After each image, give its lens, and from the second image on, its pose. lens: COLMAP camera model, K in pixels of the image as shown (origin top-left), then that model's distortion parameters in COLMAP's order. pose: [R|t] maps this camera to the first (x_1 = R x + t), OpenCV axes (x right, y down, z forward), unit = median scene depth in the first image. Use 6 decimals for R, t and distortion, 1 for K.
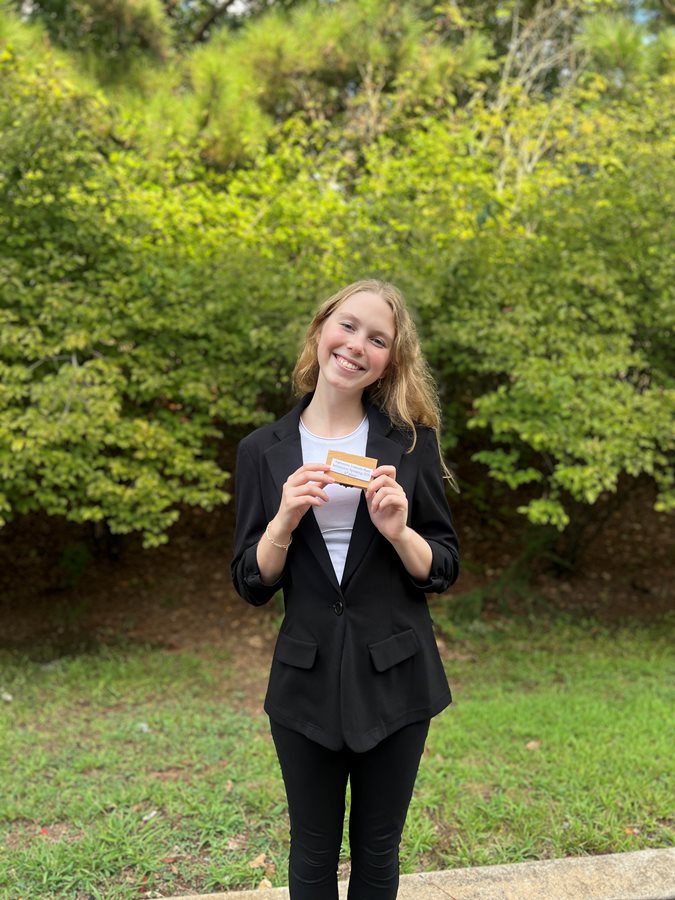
lens RADIAL K [[672.4, 0, 339.0], [0, 672.4, 457.3], [0, 0, 1]] dist [0.038118, -0.048409]
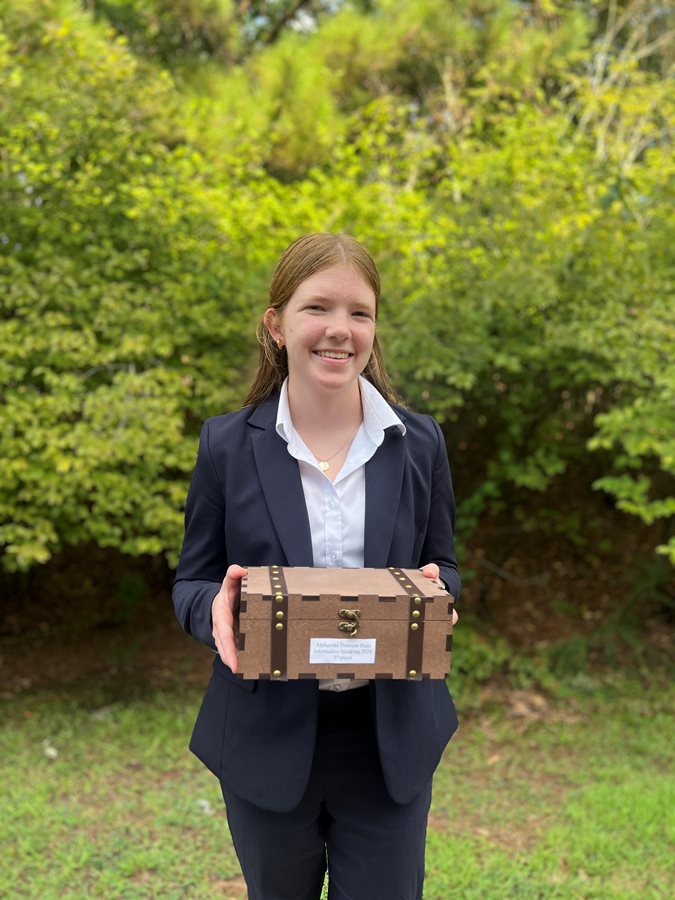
lens RADIAL K [[672.4, 0, 340.4], [0, 672.4, 463.6], [0, 0, 1]] dist [0.038118, -0.048409]
pose [[0.996995, 0.005917, -0.077237, -0.049346], [-0.008178, 0.999546, -0.028983, 0.000888], [0.077030, 0.029527, 0.996591, 0.139033]]
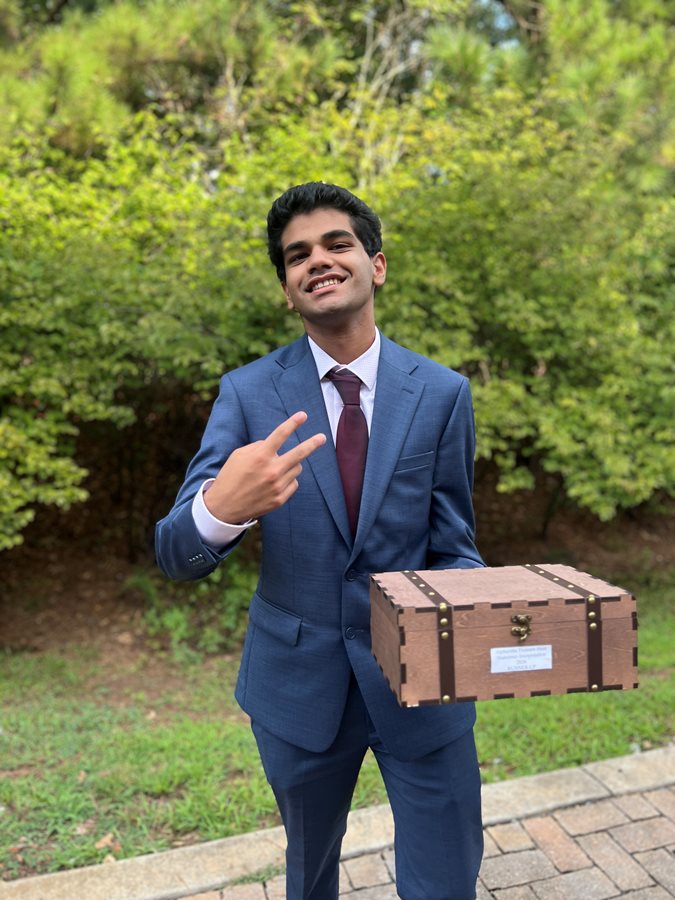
lens RADIAL K [[672.4, 0, 339.3], [0, 672.4, 460.5], [0, 0, 1]] dist [0.038118, -0.048409]
pose [[0.986647, -0.030433, 0.160007, 0.045037], [0.027681, 0.999429, 0.019398, 0.000533], [-0.160506, -0.014710, 0.986925, -0.039567]]
